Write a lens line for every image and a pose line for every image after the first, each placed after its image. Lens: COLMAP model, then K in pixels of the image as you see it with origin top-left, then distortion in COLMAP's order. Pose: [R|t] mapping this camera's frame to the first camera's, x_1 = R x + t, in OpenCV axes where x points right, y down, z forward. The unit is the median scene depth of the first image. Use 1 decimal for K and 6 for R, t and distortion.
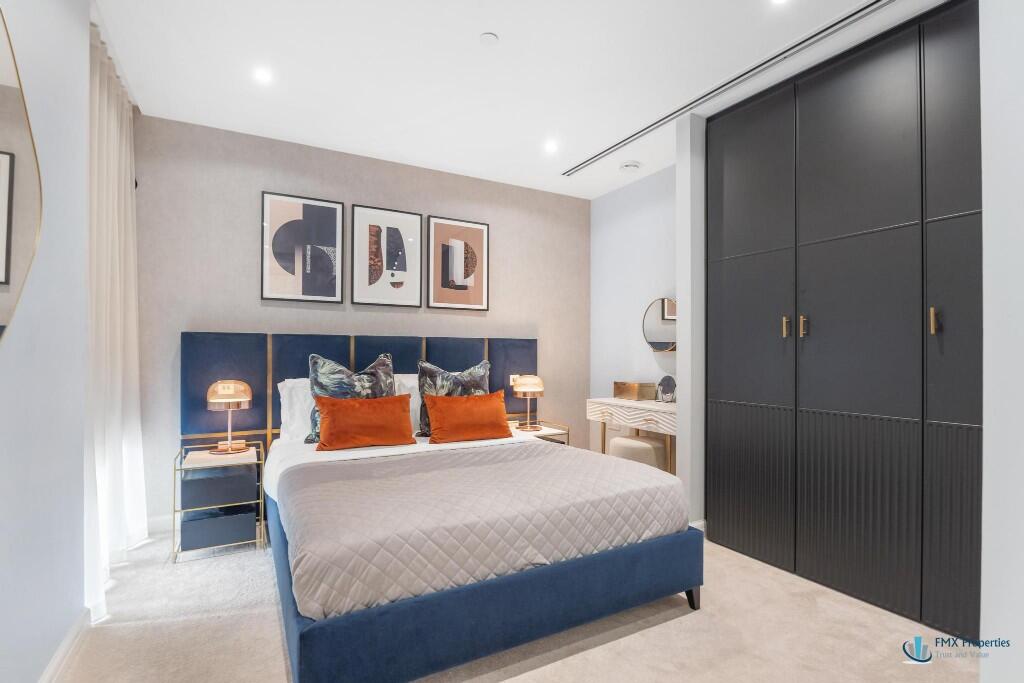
lens RADIAL K [[486.7, 0, 512.0], [0, 486.7, 341.5], [0, 0, 1]] dist [-0.000407, -0.000066]
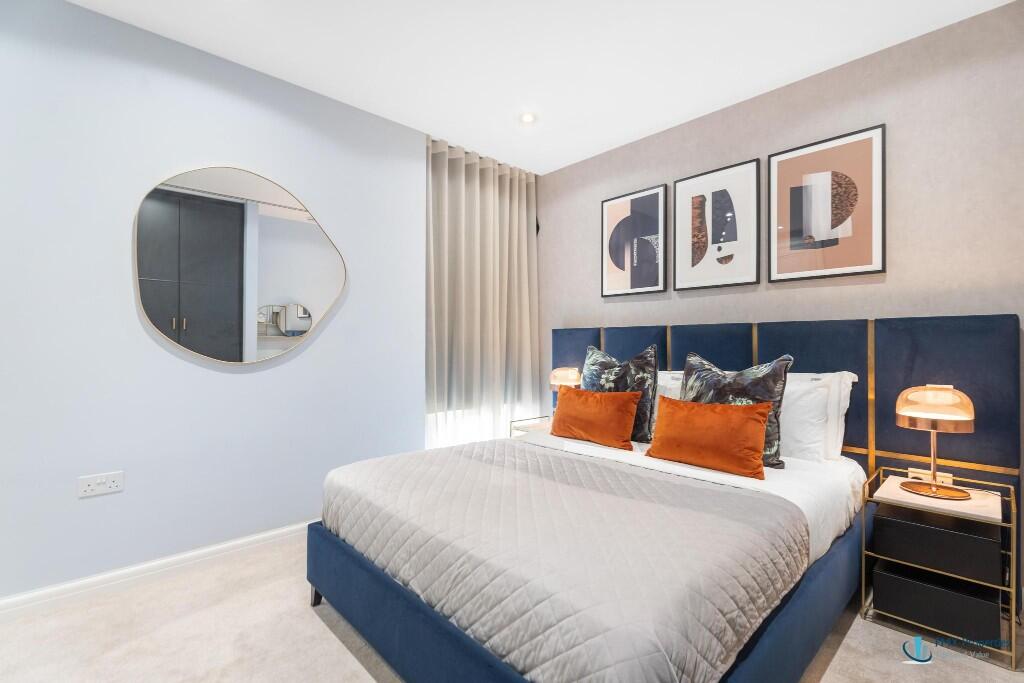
lens RADIAL K [[469.2, 0, 512.0], [0, 469.2, 341.5], [0, 0, 1]] dist [0.000616, 0.000239]
pose [[0.239260, -0.009315, -0.970911, 0.443030], [0.023869, 0.999708, -0.003709, 0.013492], [0.970662, -0.022287, 0.239413, 0.480510]]
